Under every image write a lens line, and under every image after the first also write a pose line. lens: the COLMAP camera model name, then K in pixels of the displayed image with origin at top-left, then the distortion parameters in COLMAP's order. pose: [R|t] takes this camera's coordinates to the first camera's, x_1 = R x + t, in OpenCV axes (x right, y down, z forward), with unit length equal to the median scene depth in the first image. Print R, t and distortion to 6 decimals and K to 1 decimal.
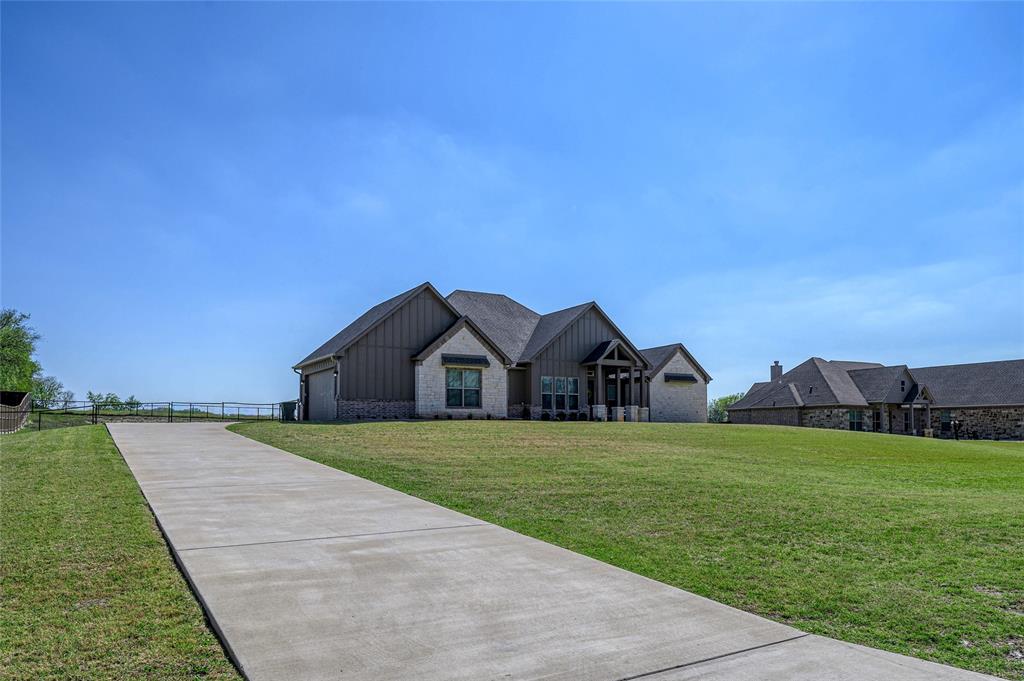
lens RADIAL K [[717.7, 0, 512.0], [0, 717.7, 340.5], [0, 0, 1]] dist [-0.040139, 0.000383]
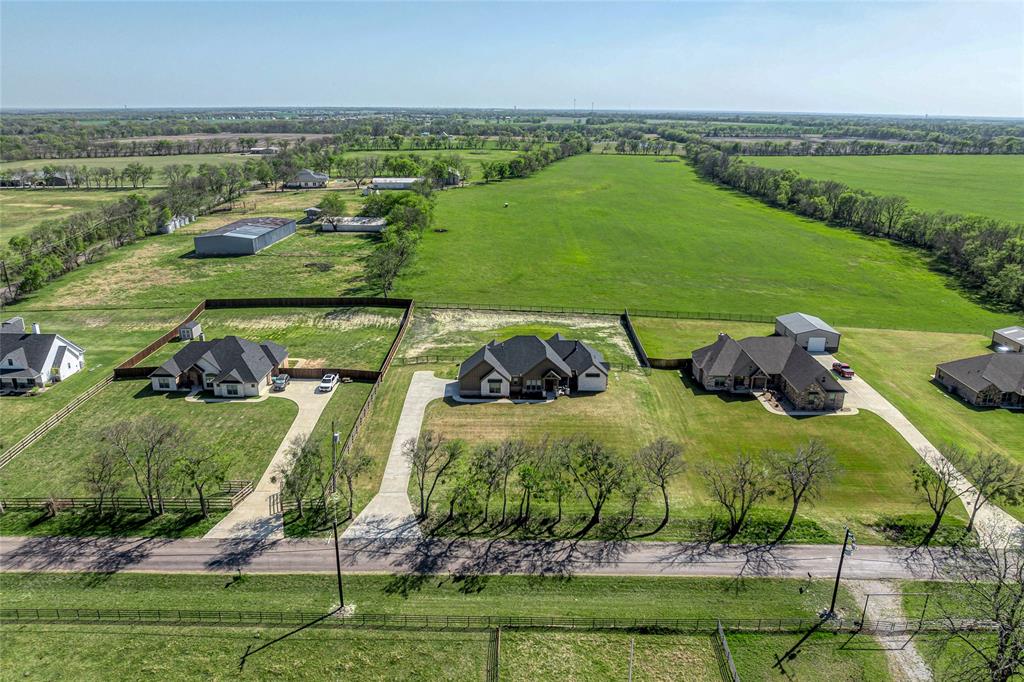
lens RADIAL K [[717.7, 0, 512.0], [0, 717.7, 341.0], [0, 0, 1]] dist [-0.040139, 0.000383]
pose [[0.864372, 0.166673, -0.474428, 1.604619], [0.055242, 0.906287, 0.419037, -1.580390], [0.499810, -0.388412, 0.774162, -1.555272]]
